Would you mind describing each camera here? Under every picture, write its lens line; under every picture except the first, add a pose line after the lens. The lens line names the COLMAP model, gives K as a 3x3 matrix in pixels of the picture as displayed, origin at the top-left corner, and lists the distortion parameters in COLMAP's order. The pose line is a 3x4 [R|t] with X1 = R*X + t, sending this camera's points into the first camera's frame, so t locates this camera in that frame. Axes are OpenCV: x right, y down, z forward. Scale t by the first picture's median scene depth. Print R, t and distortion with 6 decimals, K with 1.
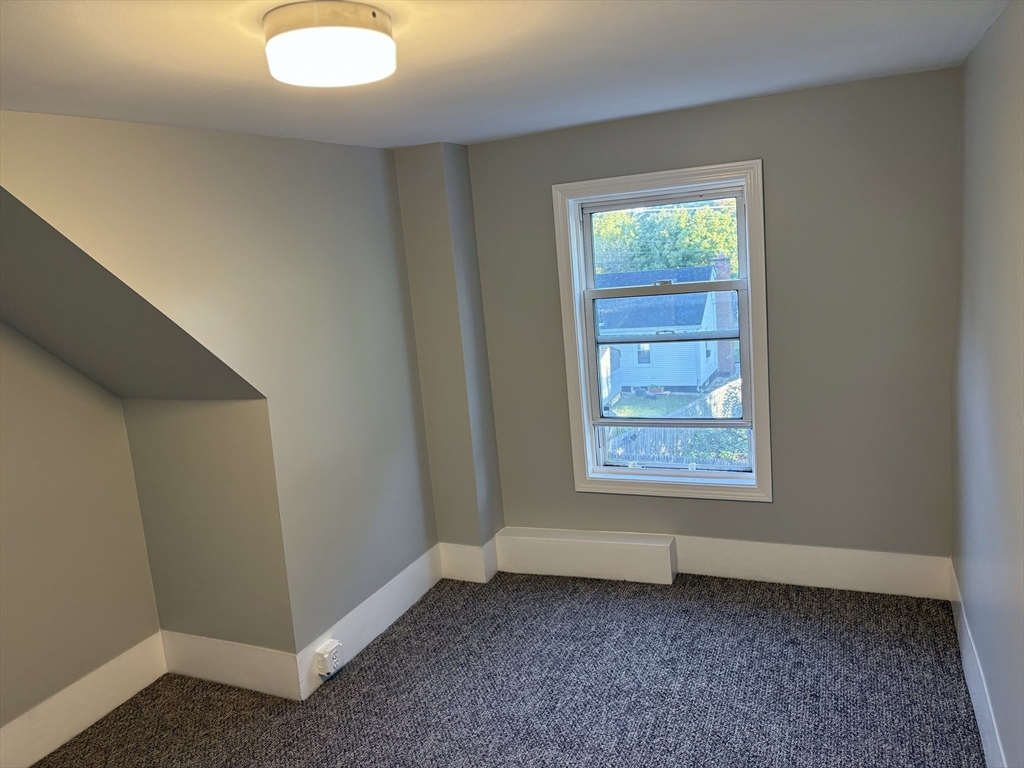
lens RADIAL K [[778.5, 0, 512.0], [0, 778.5, 384.0], [0, 0, 1]] dist [0.029284, -0.001271]
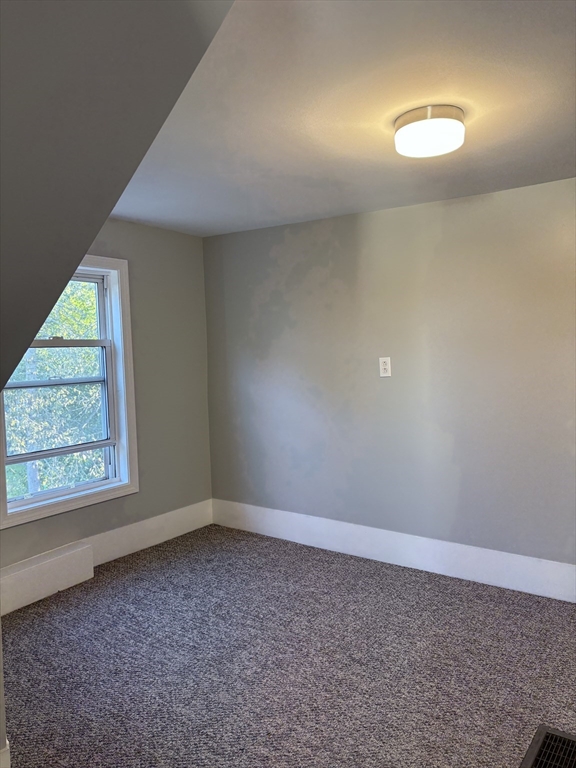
lens RADIAL K [[583.8, 0, 288.0], [0, 583.8, 384.0], [0, 0, 1]] dist [0.029284, -0.001271]
pose [[0.215412, 0.020133, 0.976316, -0.694895], [0.183583, 0.981126, -0.060738, 0.074348], [-0.959112, 0.192319, 0.207650, 0.485159]]
